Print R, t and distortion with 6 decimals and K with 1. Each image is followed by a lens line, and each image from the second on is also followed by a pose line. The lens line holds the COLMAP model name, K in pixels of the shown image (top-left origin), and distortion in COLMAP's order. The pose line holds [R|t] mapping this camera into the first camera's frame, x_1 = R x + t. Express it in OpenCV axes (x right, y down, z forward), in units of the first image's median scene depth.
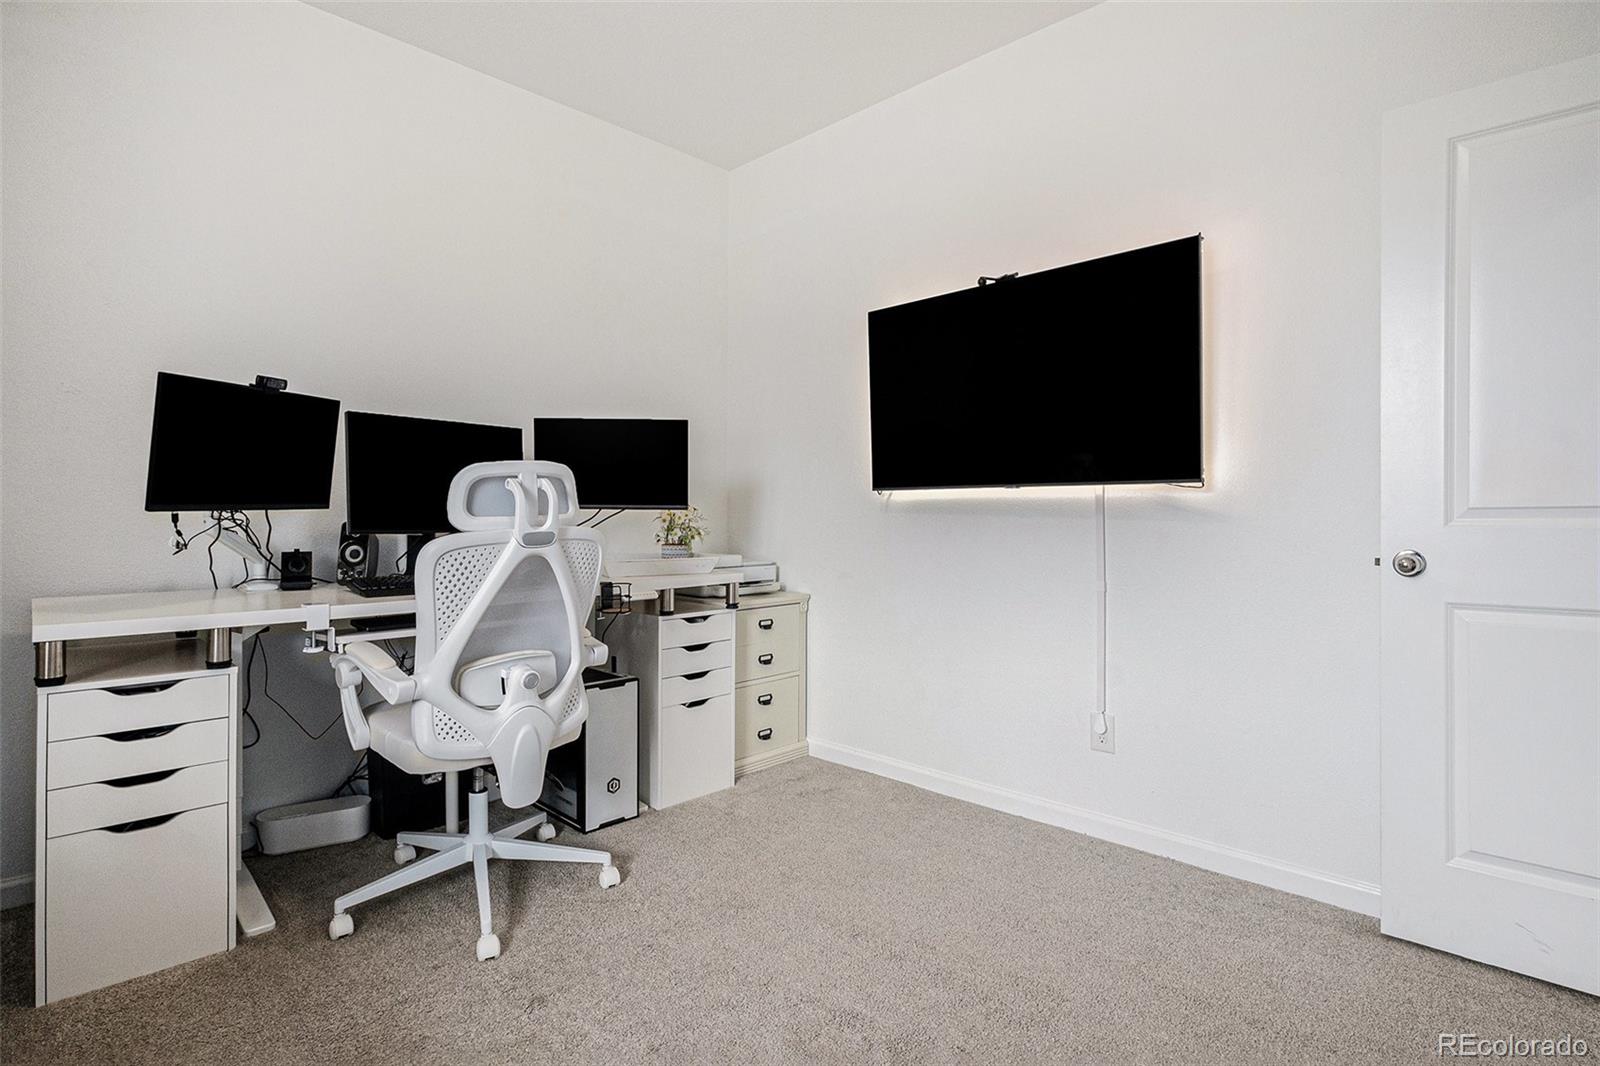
lens RADIAL K [[788.8, 0, 808.7], [0, 788.8, 508.0], [0, 0, 1]] dist [-0.017988, -0.000055]
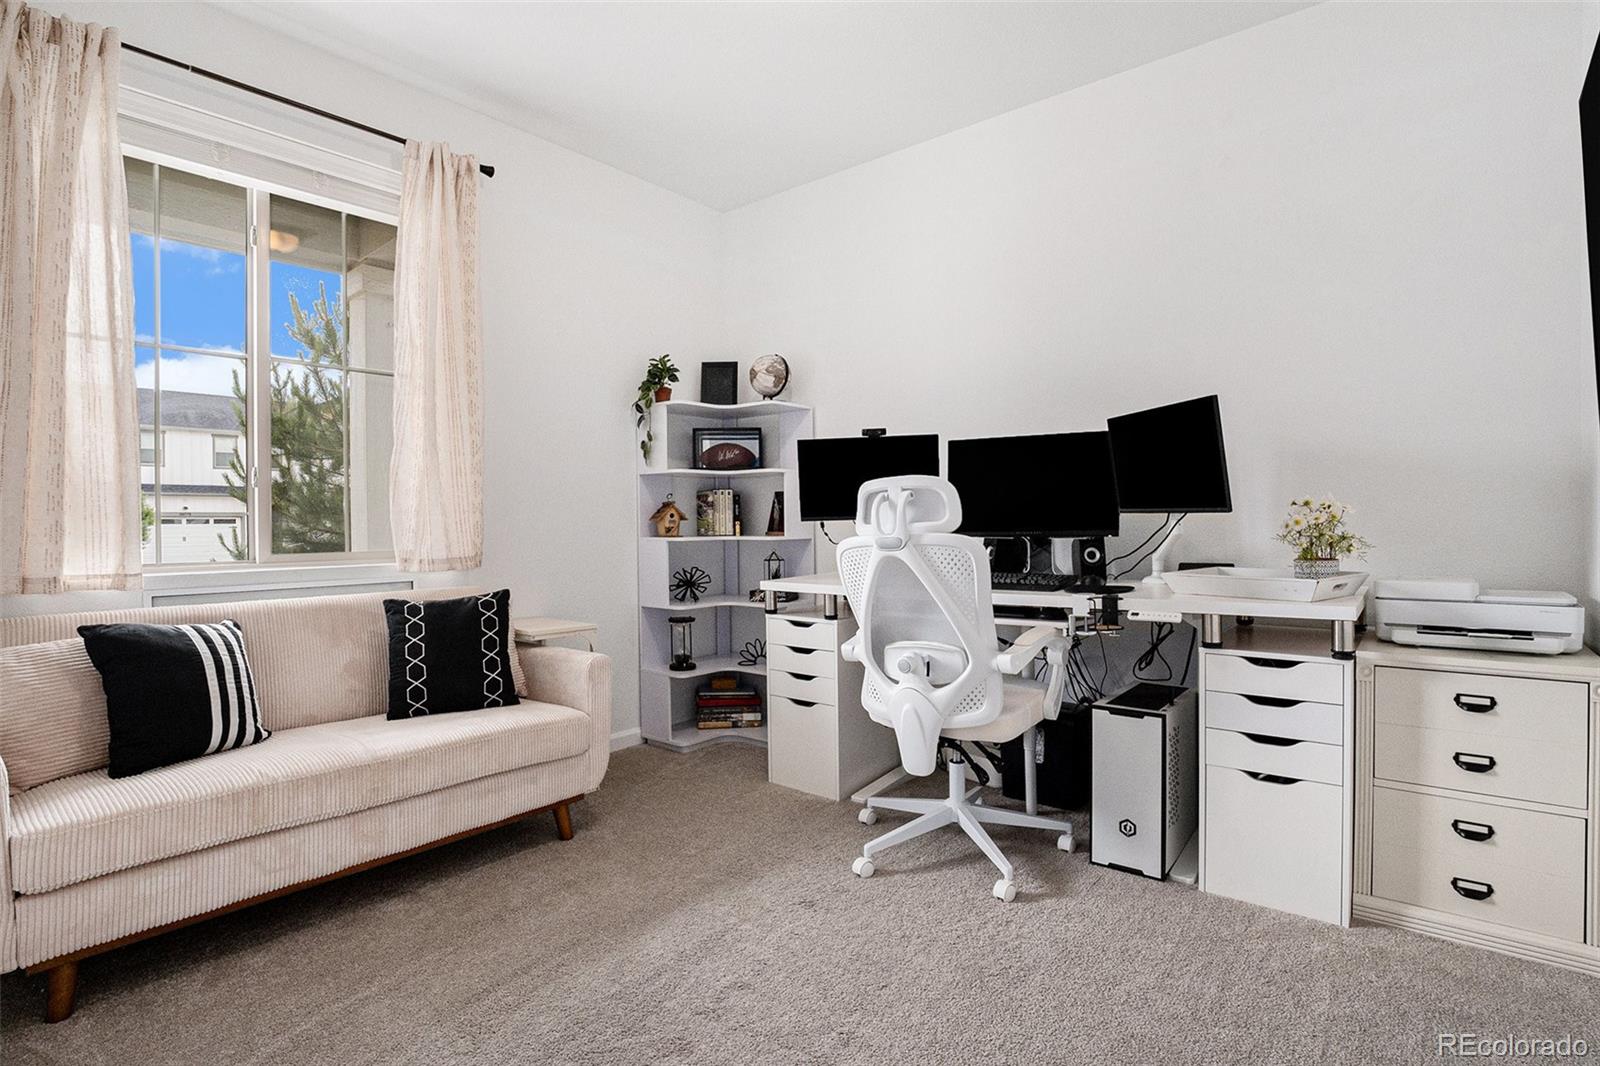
lens RADIAL K [[735.1, 0, 802.4], [0, 735.1, 514.8], [0, 0, 1]] dist [-0.011675, 0.000222]
pose [[0.135220, -0.009499, -0.990770, 0.479122], [0.020229, 0.999772, -0.006824, 0.000699], [0.990609, -0.019119, 0.135381, 0.495896]]
